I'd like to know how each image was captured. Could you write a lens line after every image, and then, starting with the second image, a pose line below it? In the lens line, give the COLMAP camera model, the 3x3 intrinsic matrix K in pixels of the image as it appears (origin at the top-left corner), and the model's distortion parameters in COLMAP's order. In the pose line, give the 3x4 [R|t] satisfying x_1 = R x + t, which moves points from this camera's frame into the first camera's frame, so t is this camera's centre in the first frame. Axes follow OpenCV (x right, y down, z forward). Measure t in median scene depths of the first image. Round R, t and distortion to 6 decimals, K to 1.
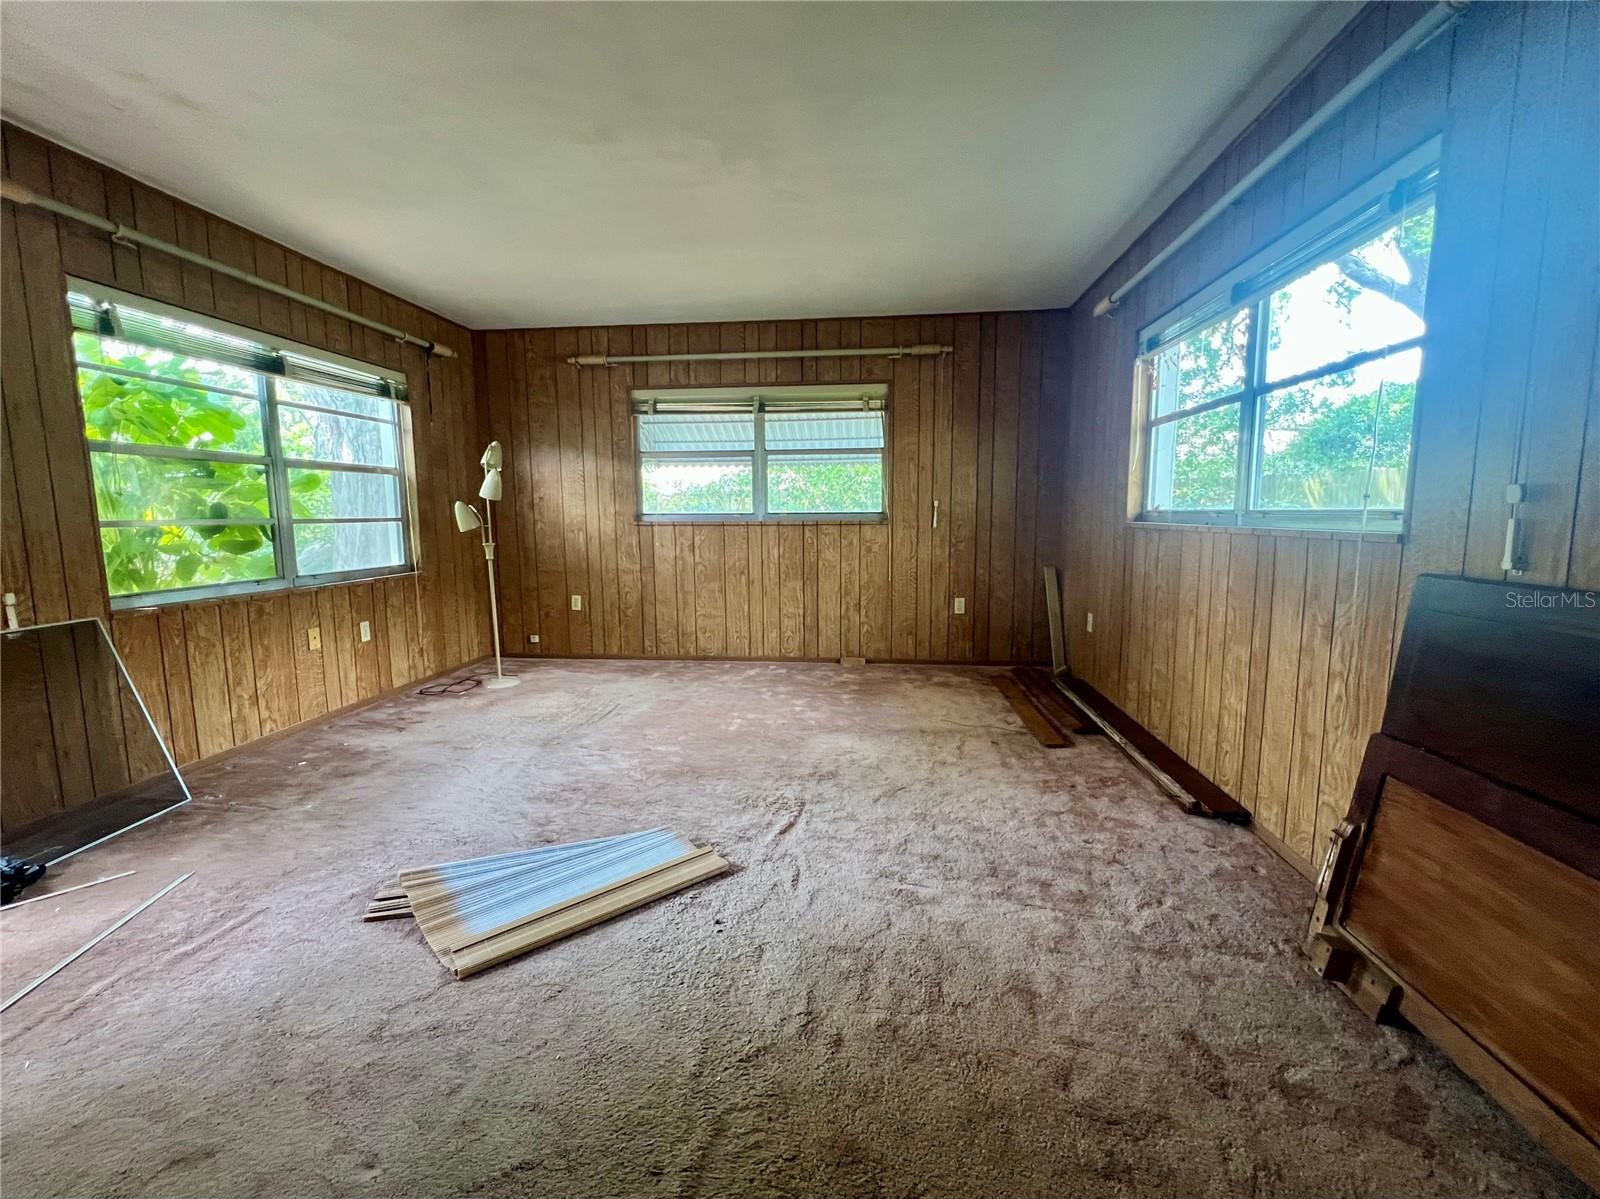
lens RADIAL K [[678.1, 0, 792.5], [0, 678.1, 596.7], [0, 0, 1]] dist [-0.002735, -0.000320]
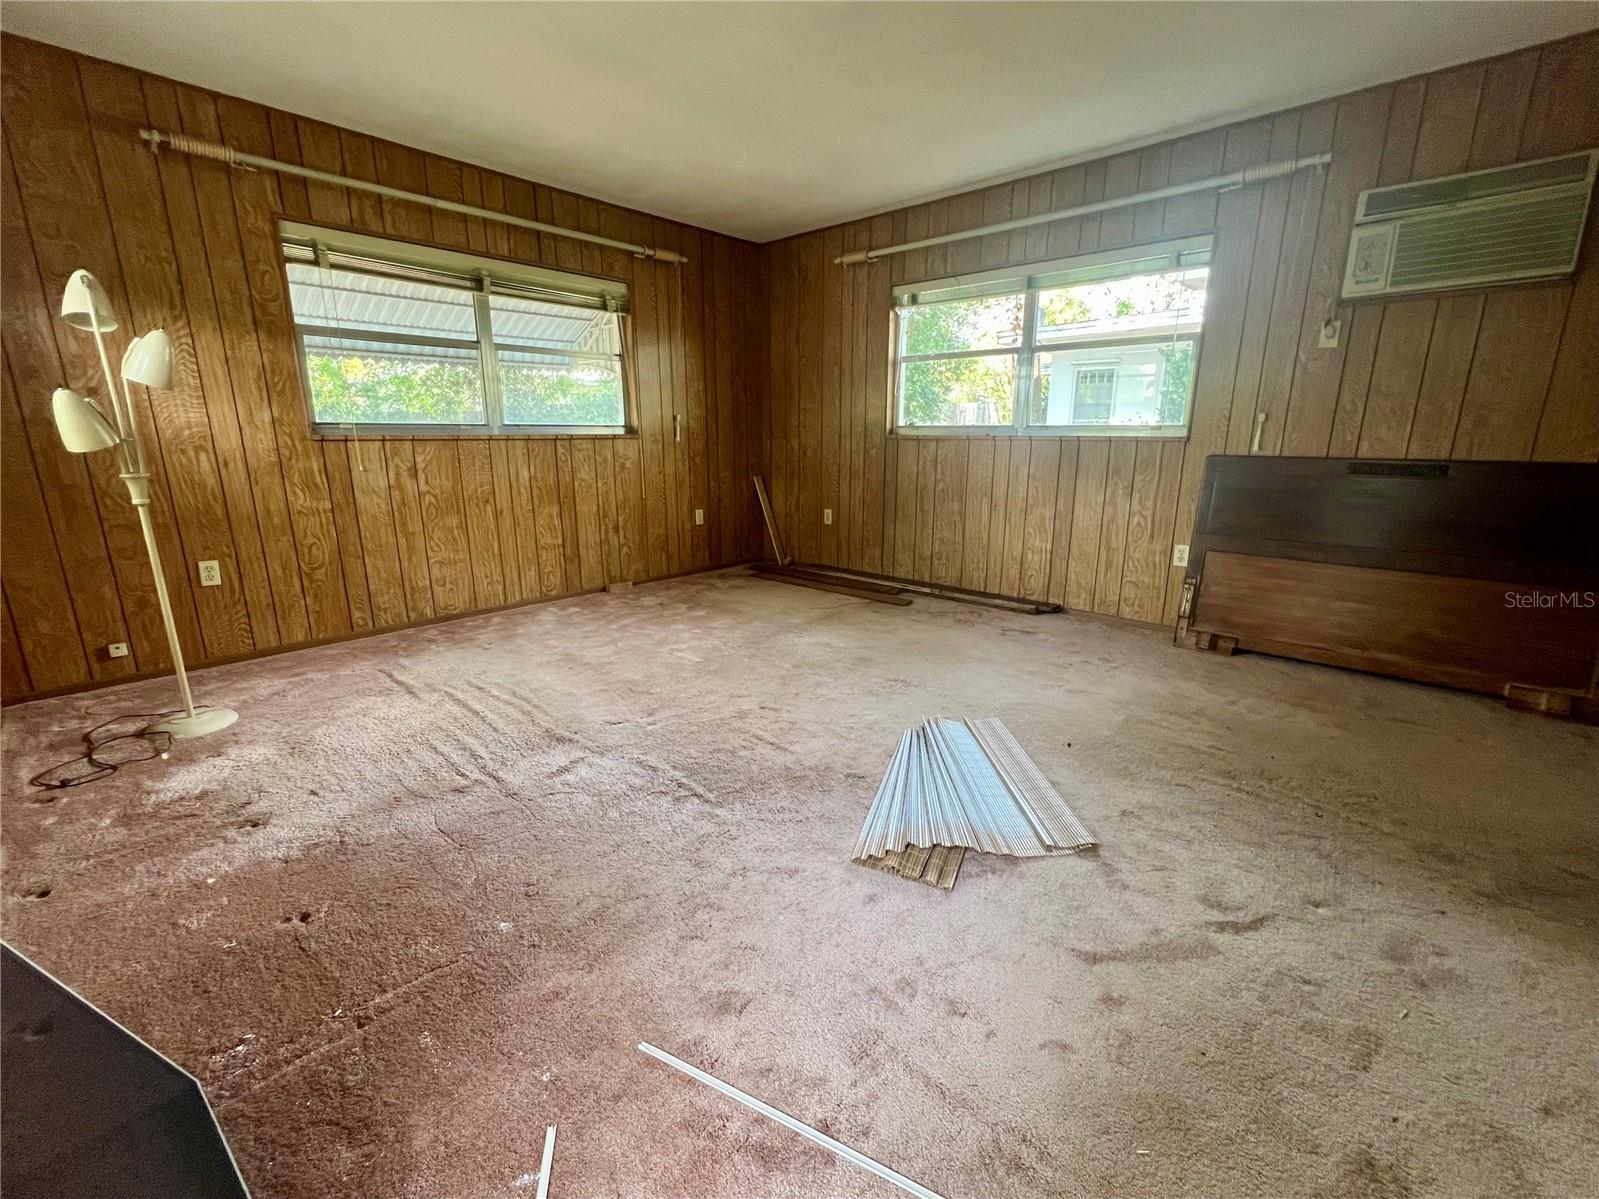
lens RADIAL K [[677.7, 0, 792.0], [0, 677.7, 596.7], [0, 0, 1]] dist [-0.002735, -0.000320]
pose [[0.593414, -0.183511, 0.783699, -0.521906], [0.094068, 0.982802, 0.158905, -0.018620], [-0.799382, -0.020575, 0.600471, 0.248298]]
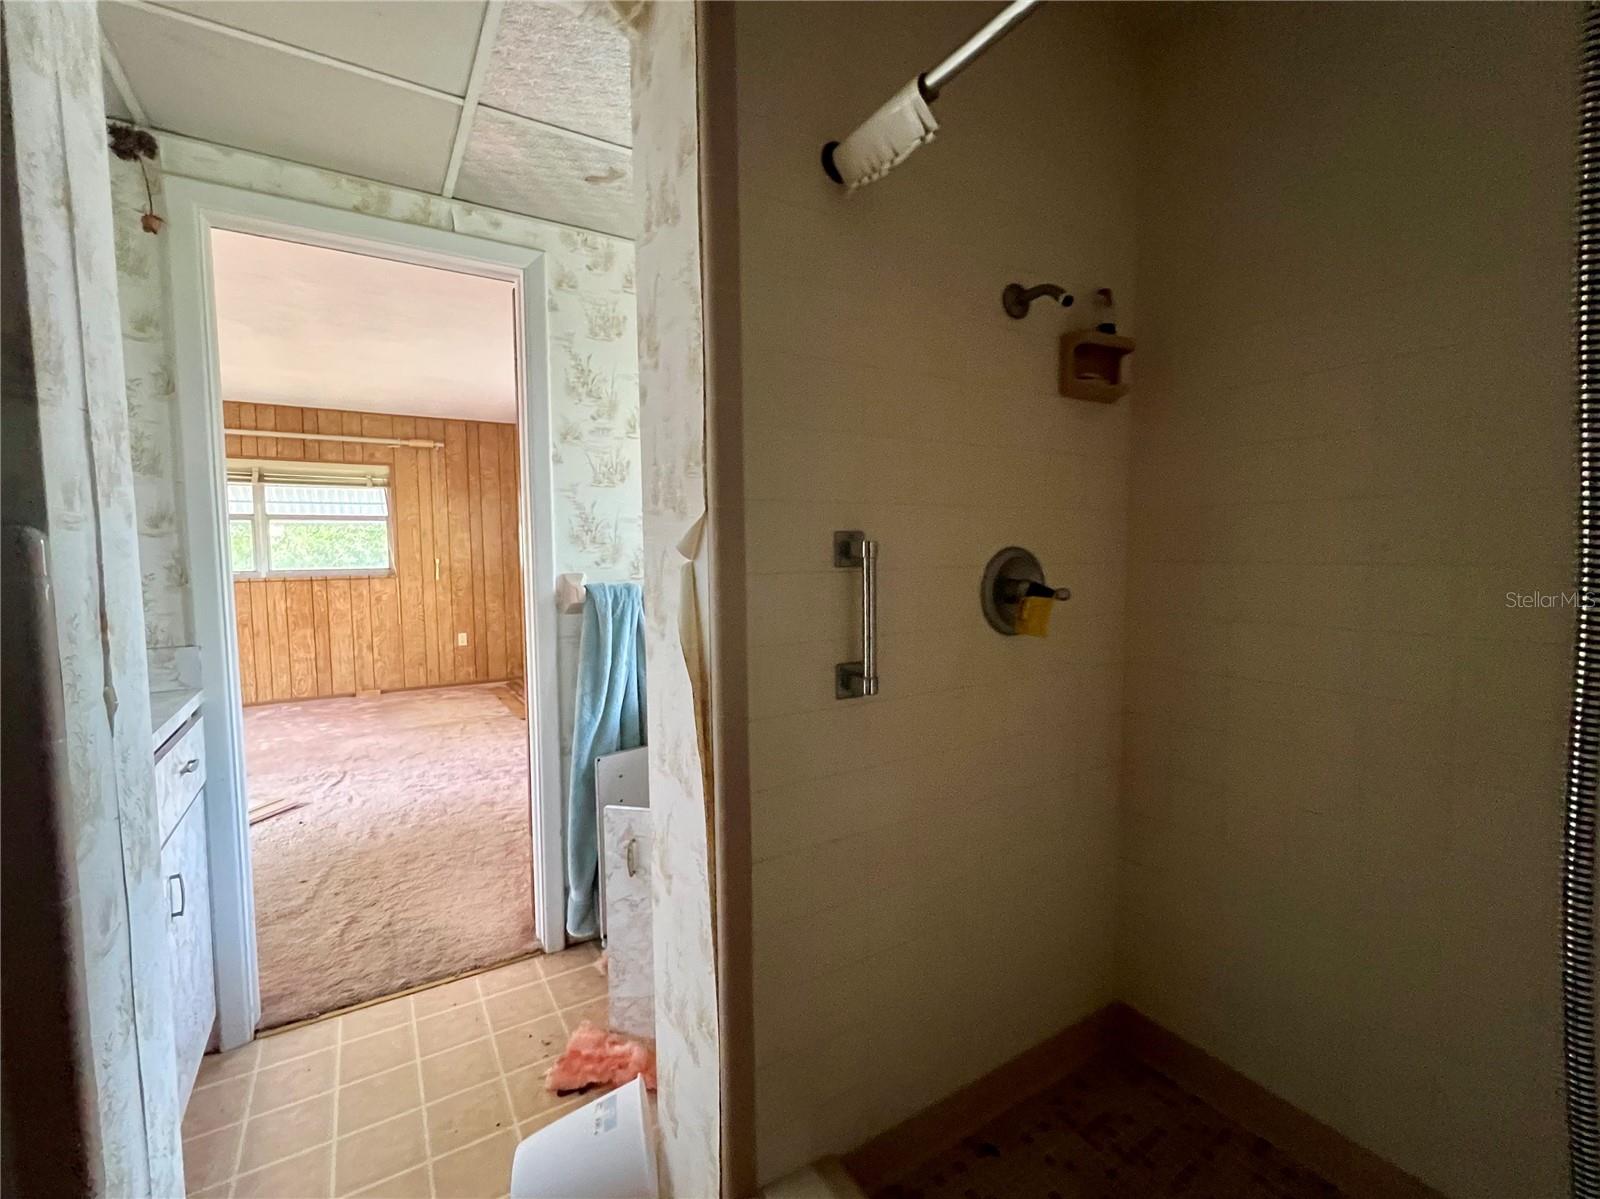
lens RADIAL K [[678.1, 0, 792.5], [0, 678.1, 596.7], [0, 0, 1]] dist [-0.002735, -0.000320]
pose [[0.779076, -0.040476, 0.625622, -0.069711], [0.080911, 0.996060, -0.036314, 0.030507], [-0.621687, 0.078911, 0.779281, -0.411750]]
